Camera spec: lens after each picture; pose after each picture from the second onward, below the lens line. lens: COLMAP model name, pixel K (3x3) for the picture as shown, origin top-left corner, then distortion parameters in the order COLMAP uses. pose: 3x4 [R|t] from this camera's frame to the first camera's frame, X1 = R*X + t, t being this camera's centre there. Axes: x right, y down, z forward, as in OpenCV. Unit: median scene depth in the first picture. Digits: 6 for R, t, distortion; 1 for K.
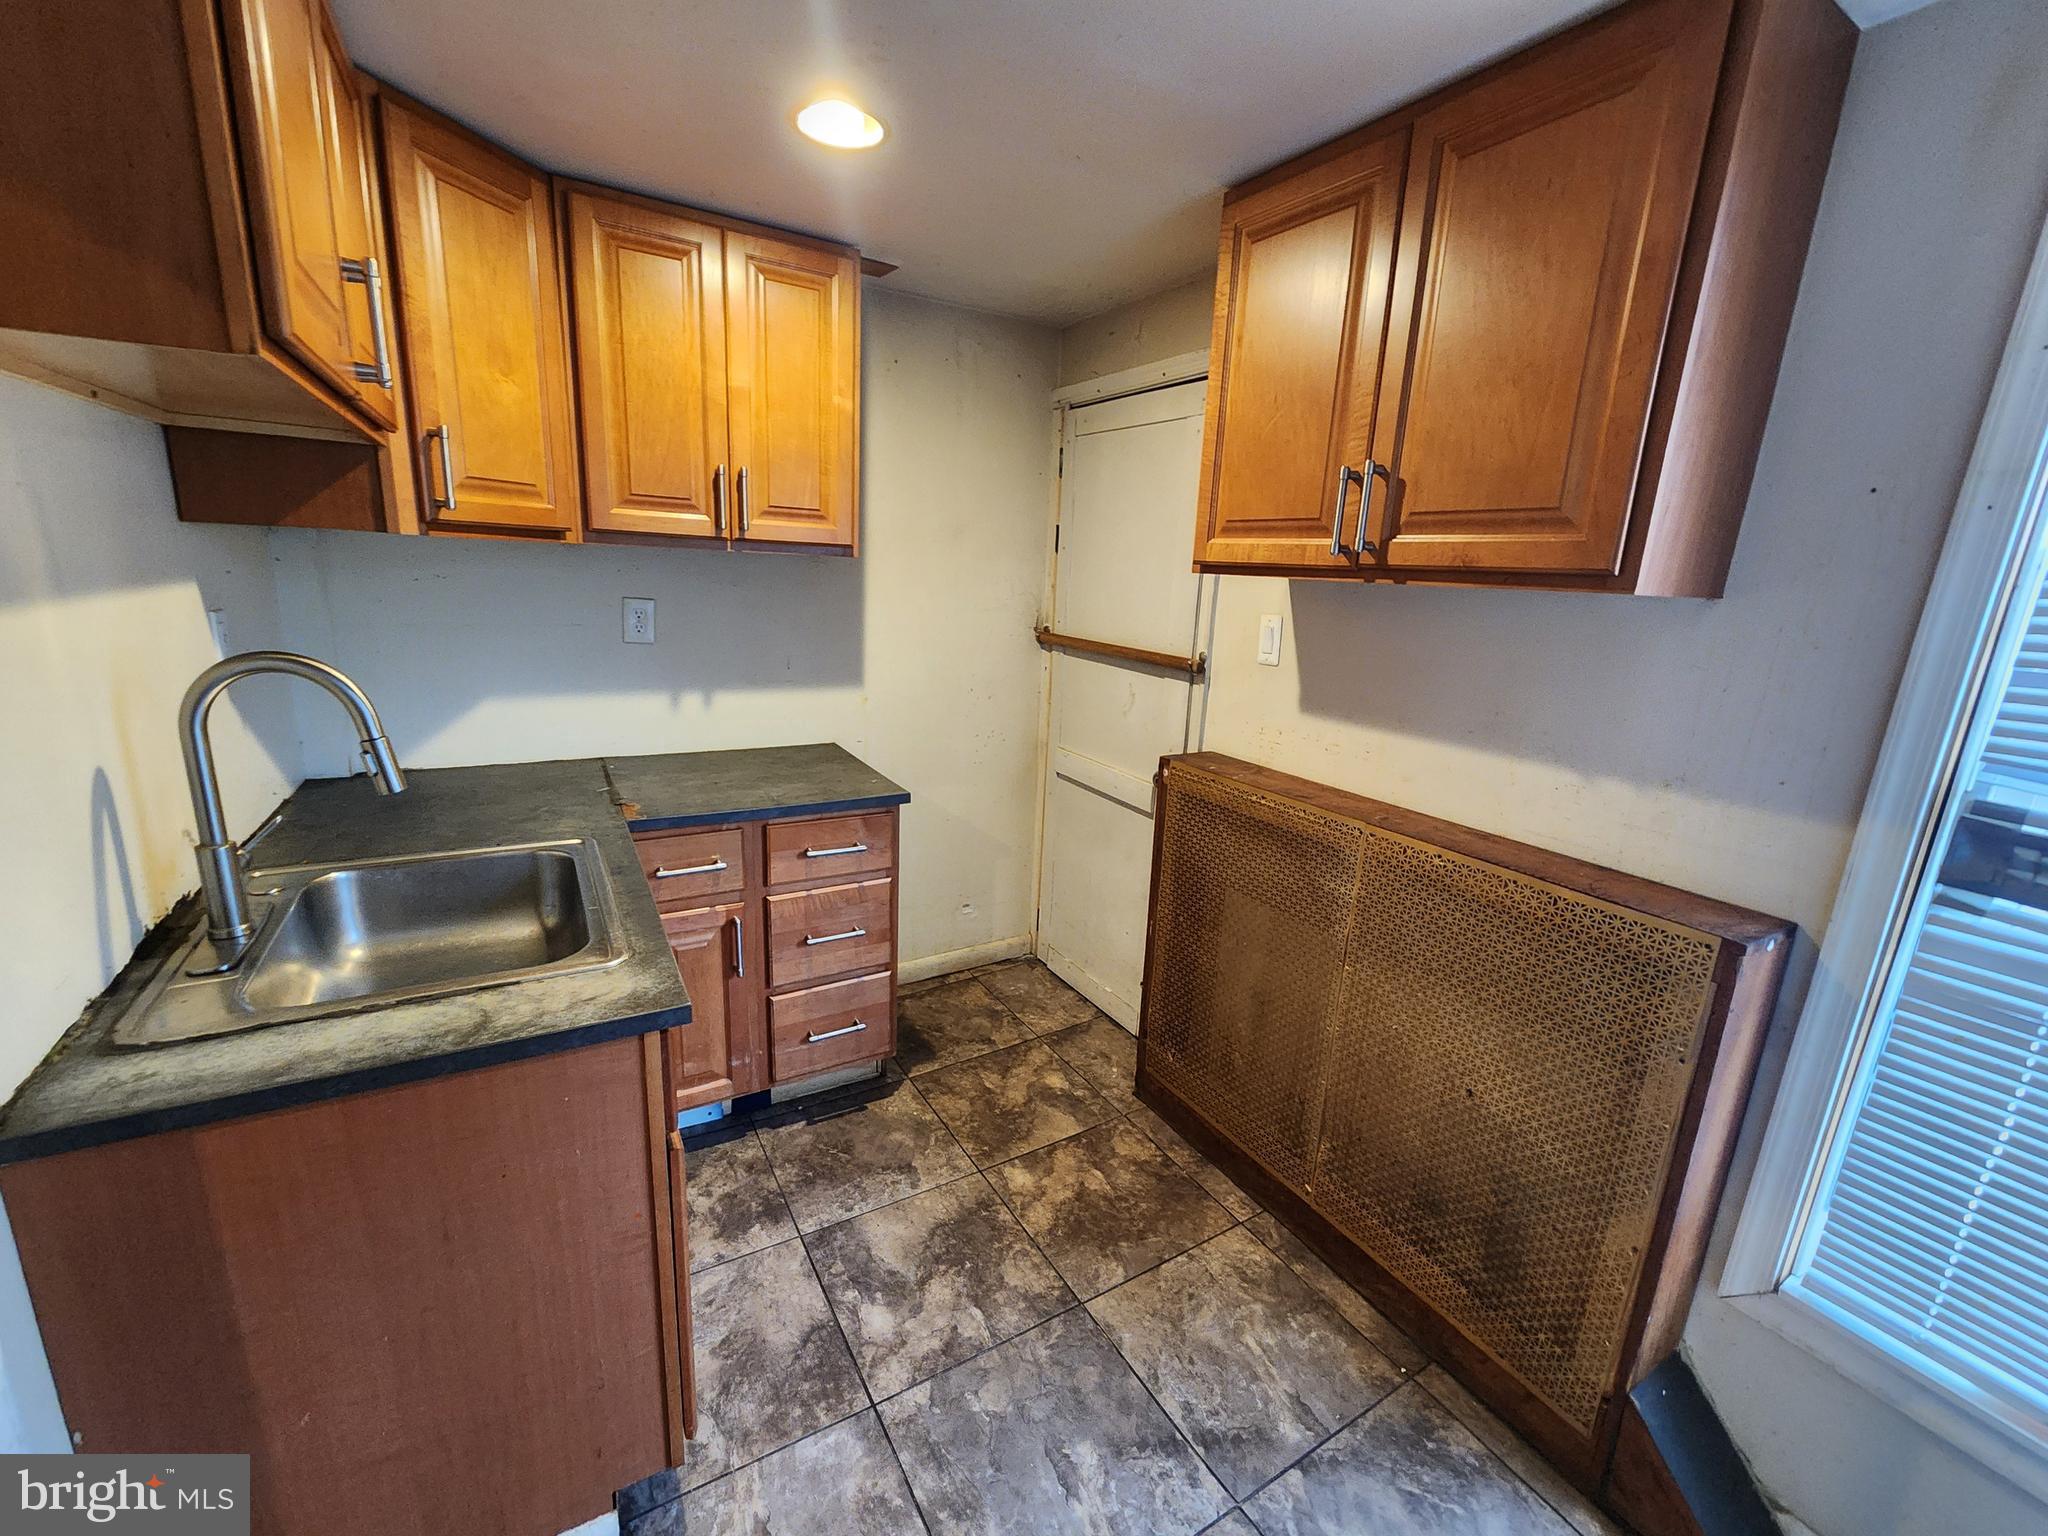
lens RADIAL K [[842.1, 0, 1030.5], [0, 842.1, 773.9], [0, 0, 1]] dist [-0.008879, 0.006259]
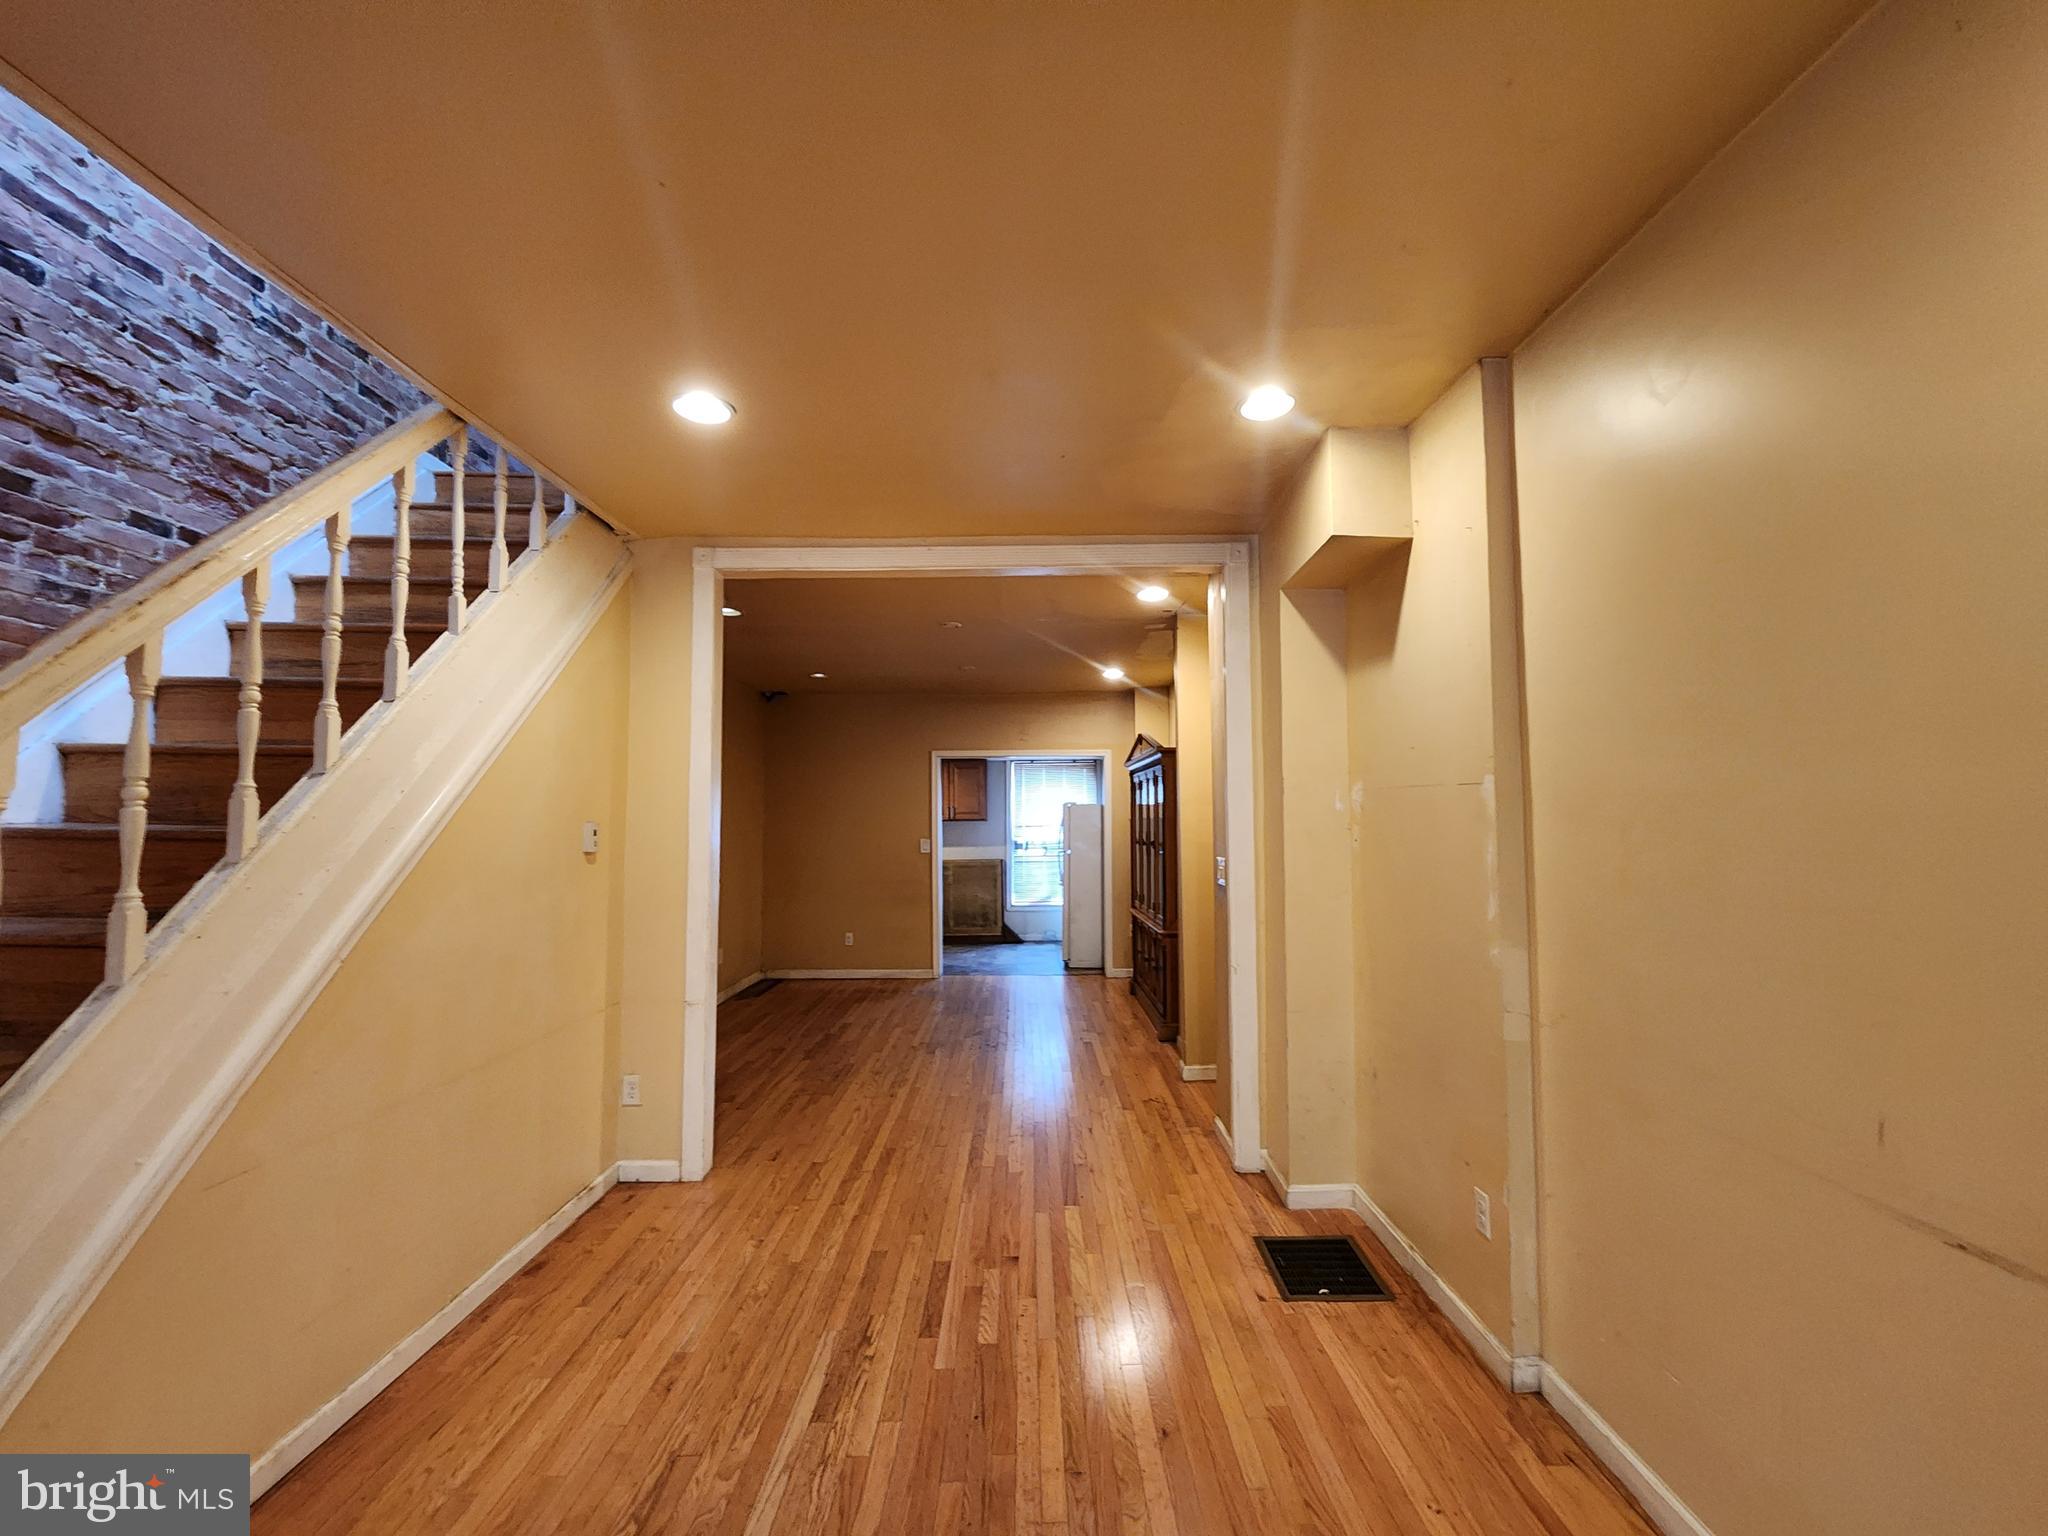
lens RADIAL K [[833.6, 0, 1034.4], [0, 833.6, 768.6], [0, 0, 1]] dist [-0.001075, 0.000452]
pose [[0.504465, 0.009032, 0.863385, -4.429089], [0.229854, 0.962458, -0.144369, 0.421885], [-0.832276, 0.271281, 0.483450, -2.538893]]
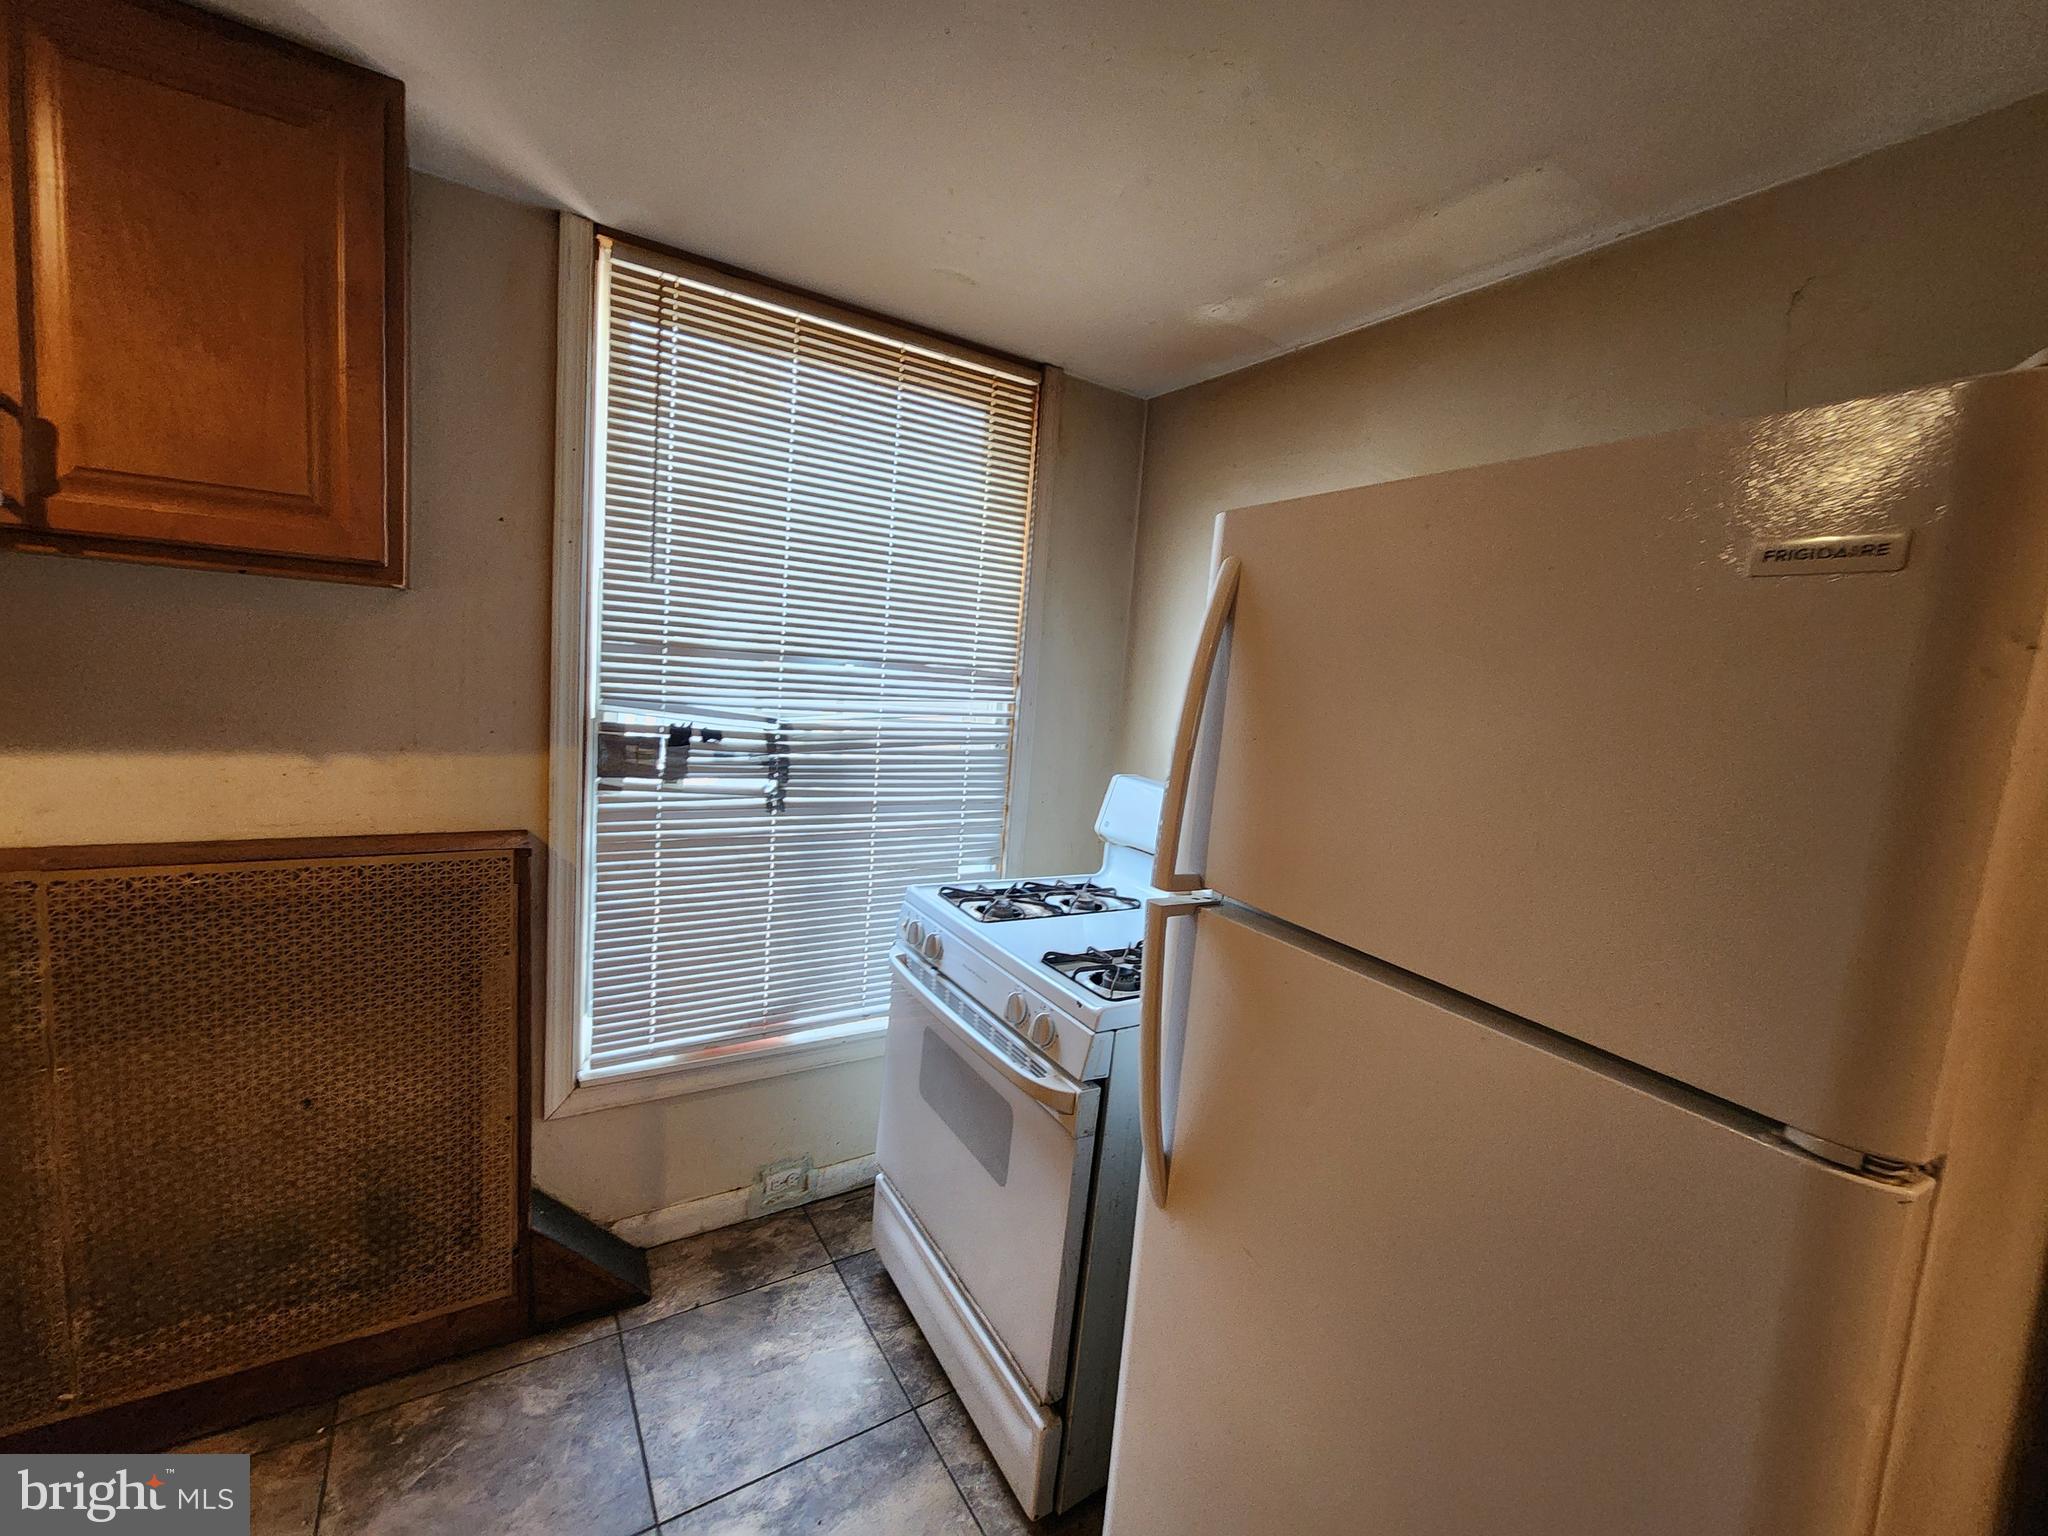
lens RADIAL K [[853.6, 0, 1044.9], [0, 853.6, 761.0], [0, 0, 1]] dist [-0.002348, -0.000407]
pose [[-0.028998, -0.155903, 0.987347, -0.353883], [0.159858, 0.974325, 0.158541, -0.013189], [-0.986714, 0.162433, -0.003331, 0.109023]]
